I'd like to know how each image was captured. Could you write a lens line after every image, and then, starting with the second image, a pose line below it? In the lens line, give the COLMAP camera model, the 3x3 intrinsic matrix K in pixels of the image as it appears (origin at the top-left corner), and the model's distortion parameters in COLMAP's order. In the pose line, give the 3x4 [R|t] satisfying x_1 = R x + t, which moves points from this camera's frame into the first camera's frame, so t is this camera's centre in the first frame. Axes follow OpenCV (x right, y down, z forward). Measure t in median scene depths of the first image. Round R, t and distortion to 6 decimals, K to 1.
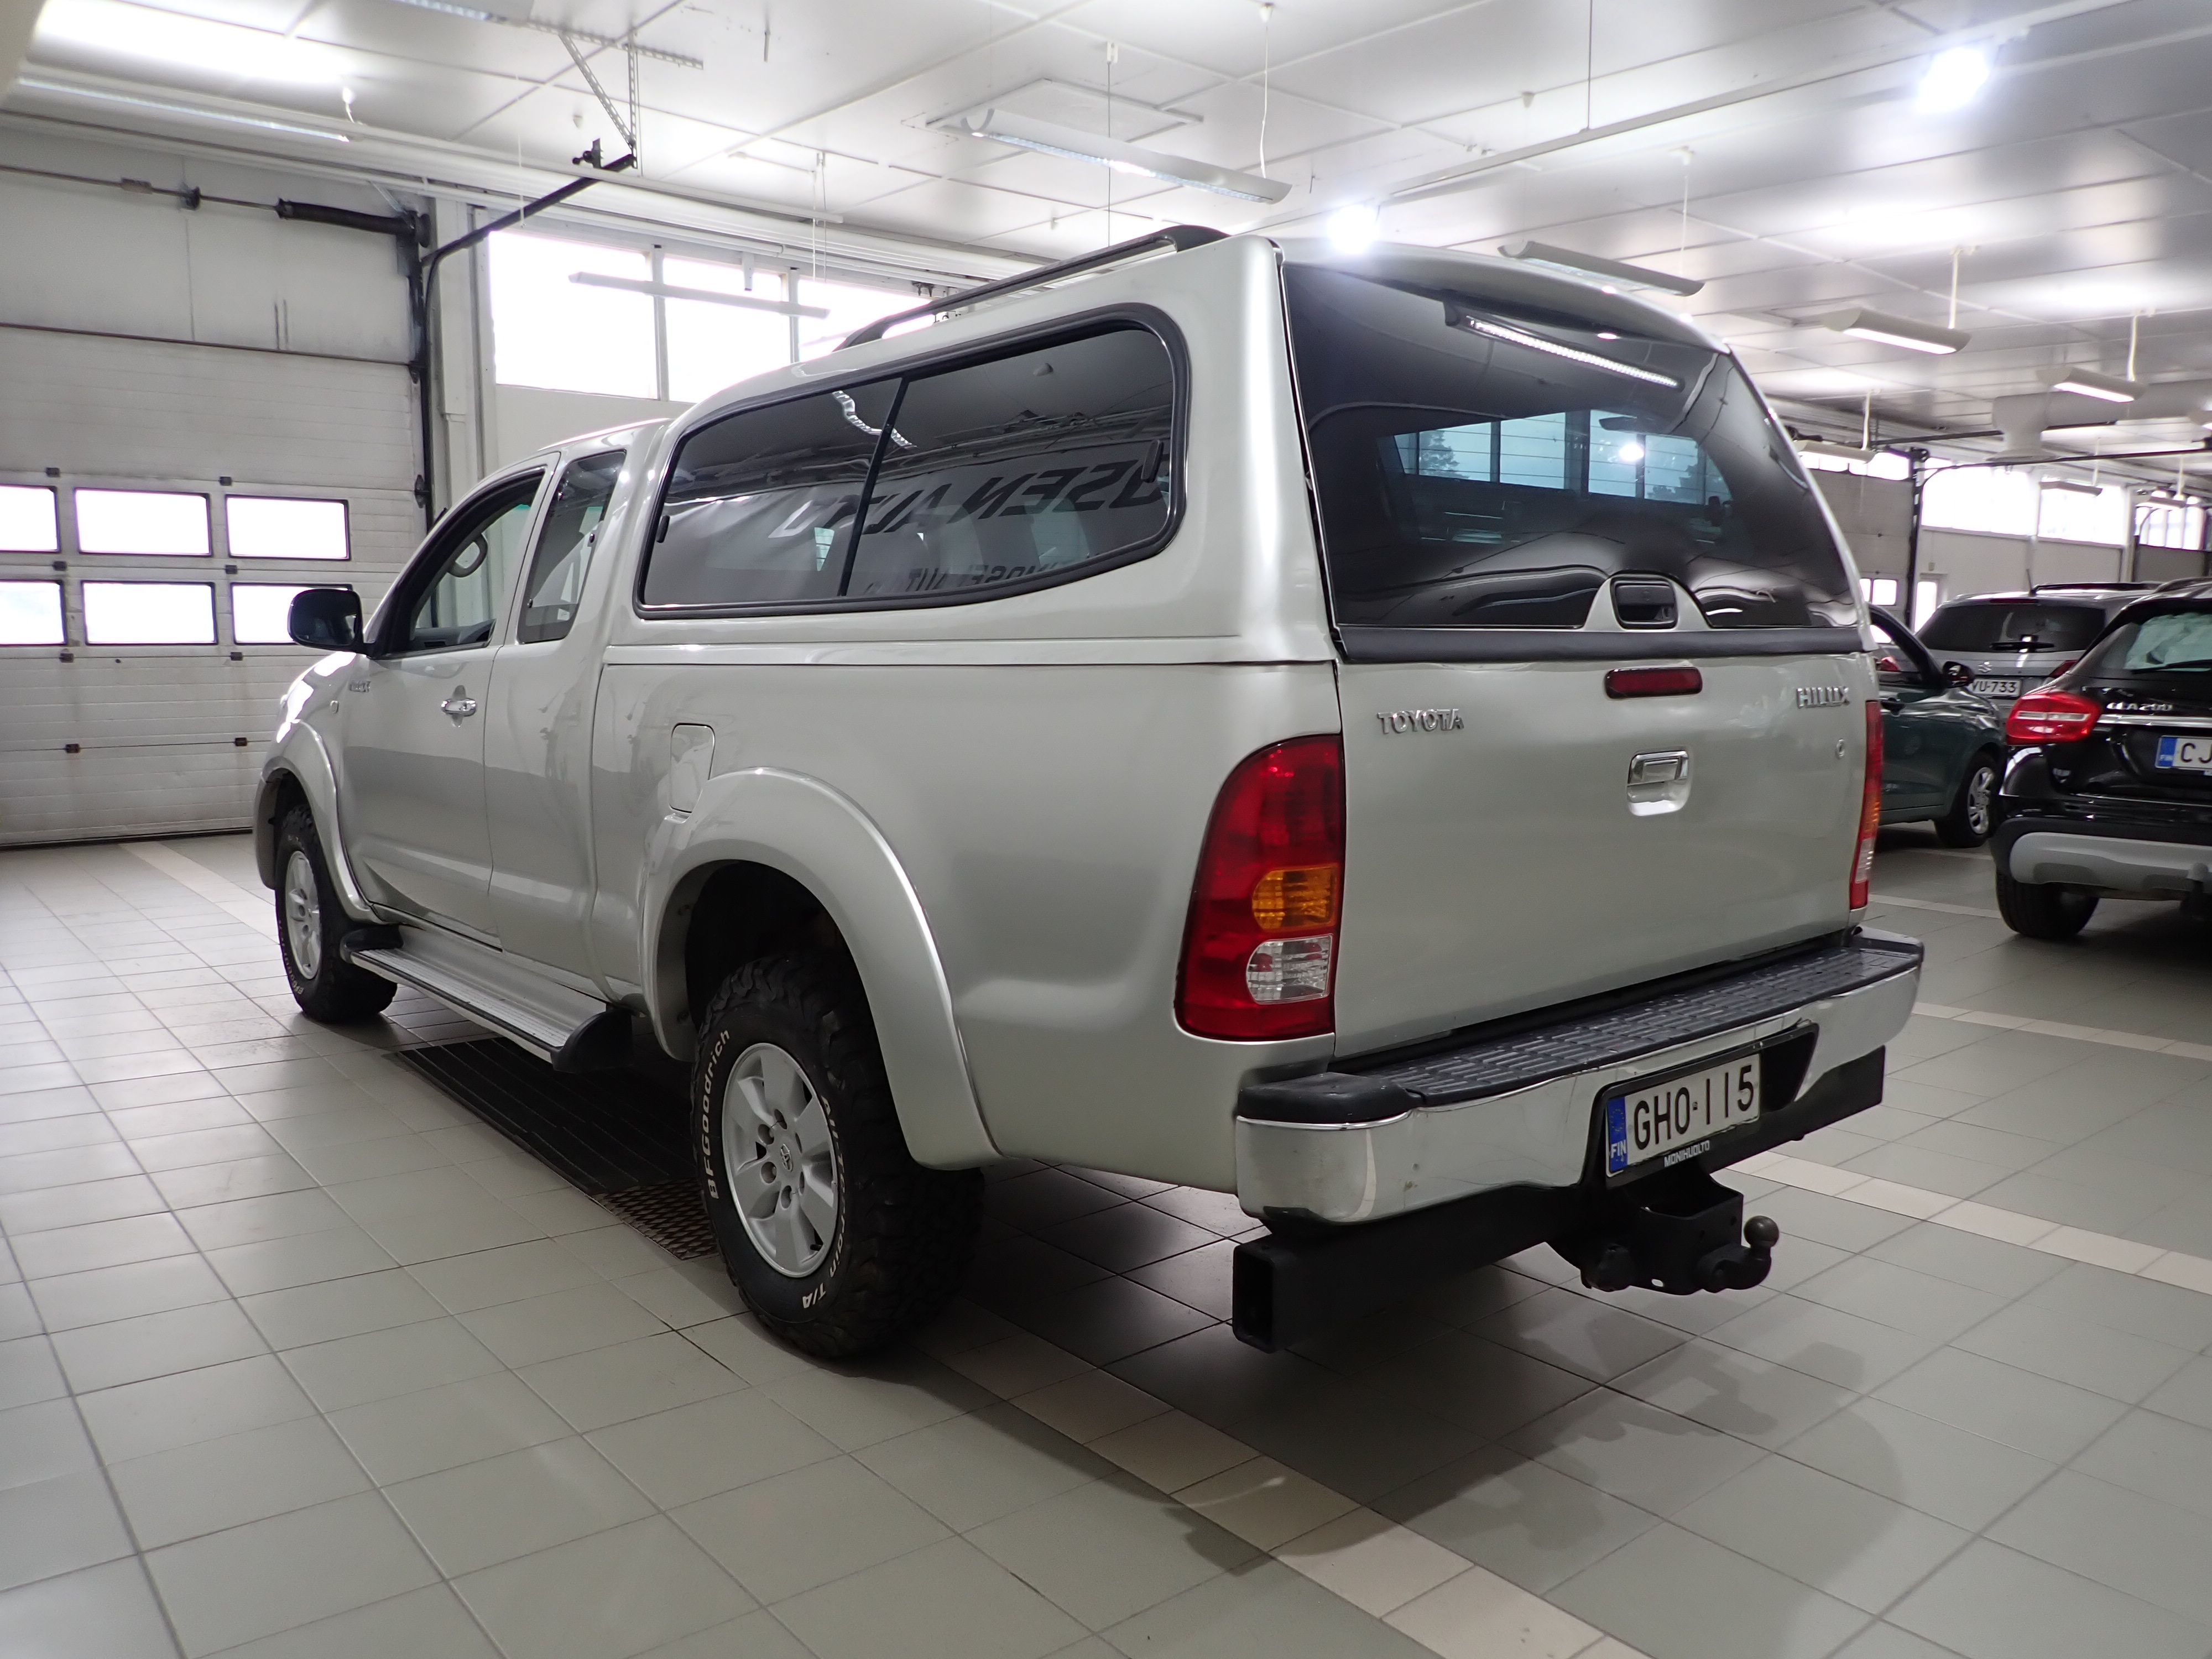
lens RADIAL K [[1630.5, 0, 1096.5], [0, 1630.5, 841.8], [0, 0, 1]] dist [-0.011042, -0.003365]
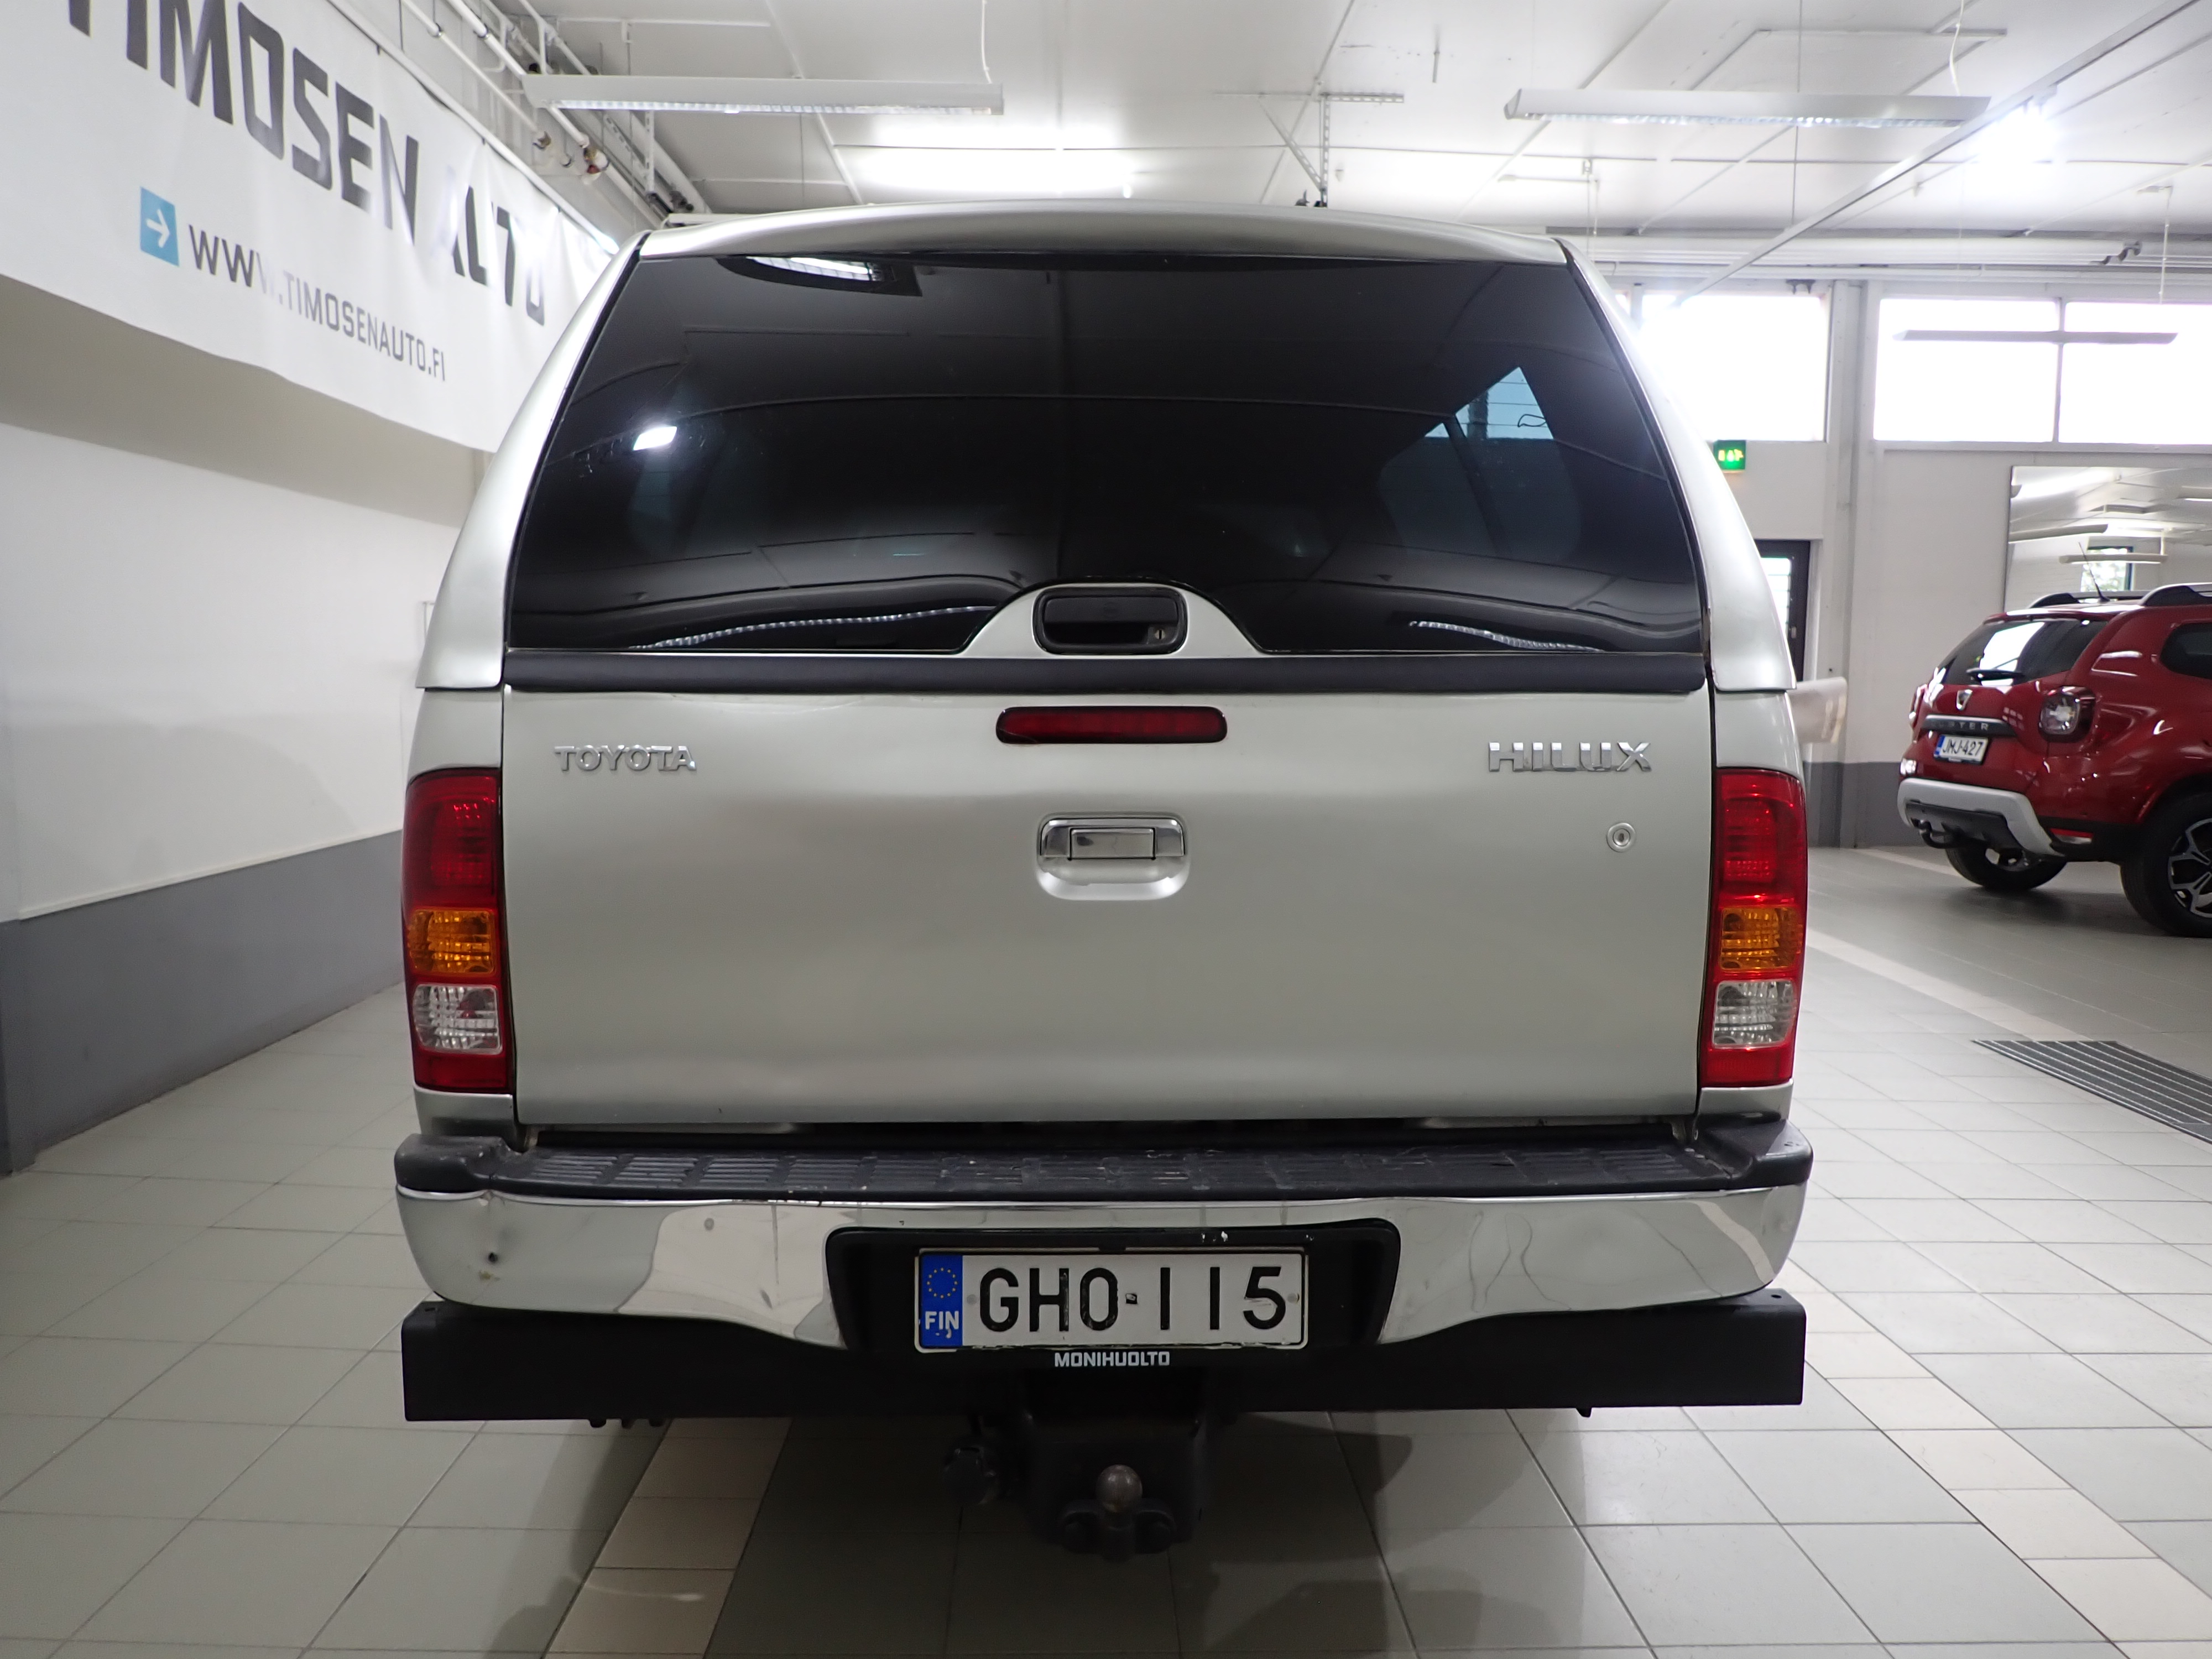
lens RADIAL K [[1630.5, 0, 1090.9], [0, 1630.5, 840.2], [0, 0, 1]] dist [-0.011042, -0.003365]
pose [[0.783032, 0.065759, -0.618495, 0.777917], [-0.081650, 0.996658, 0.002594, -0.044126], [0.616598, 0.048469, 0.785784, 0.389373]]
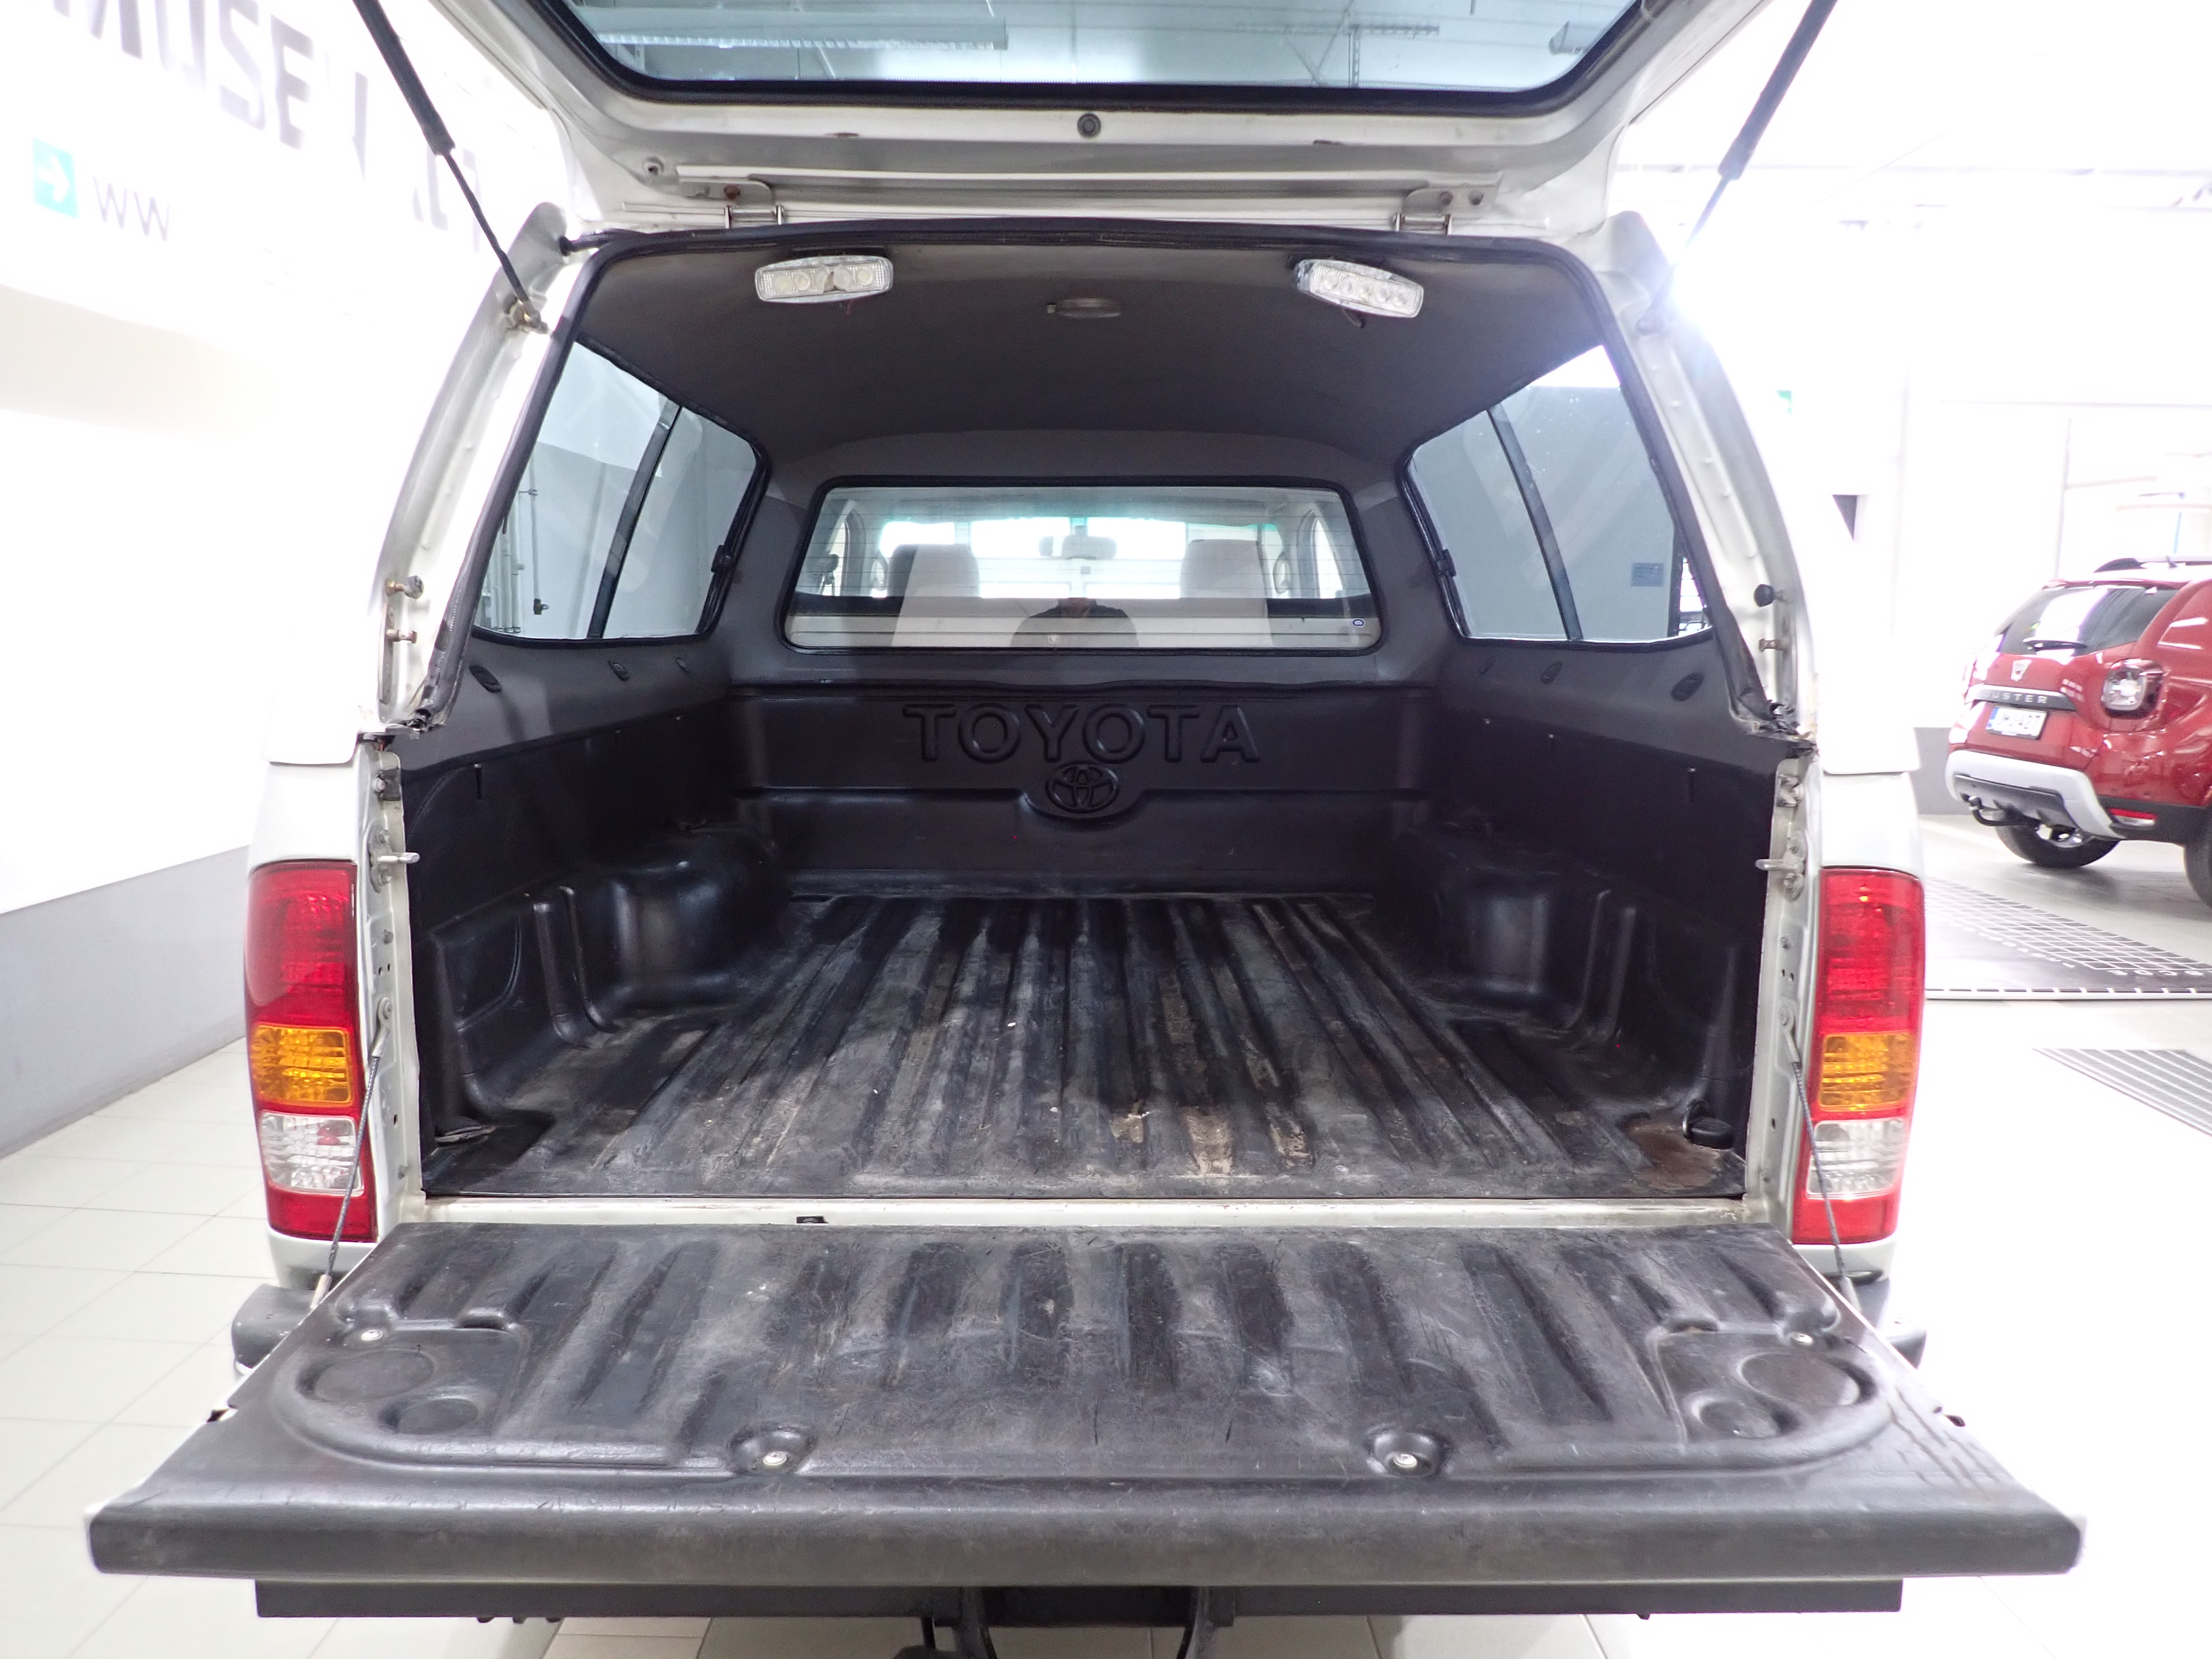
lens RADIAL K [[1630.5, 0, 1082.3], [0, 1630.5, 828.9], [0, 0, 1]] dist [-0.011042, -0.003365]
pose [[0.773067, 0.087585, -0.628249, 0.696310], [-0.087676, 0.995669, 0.030921, -0.103939], [0.628236, 0.031178, 0.777398, 0.501342]]
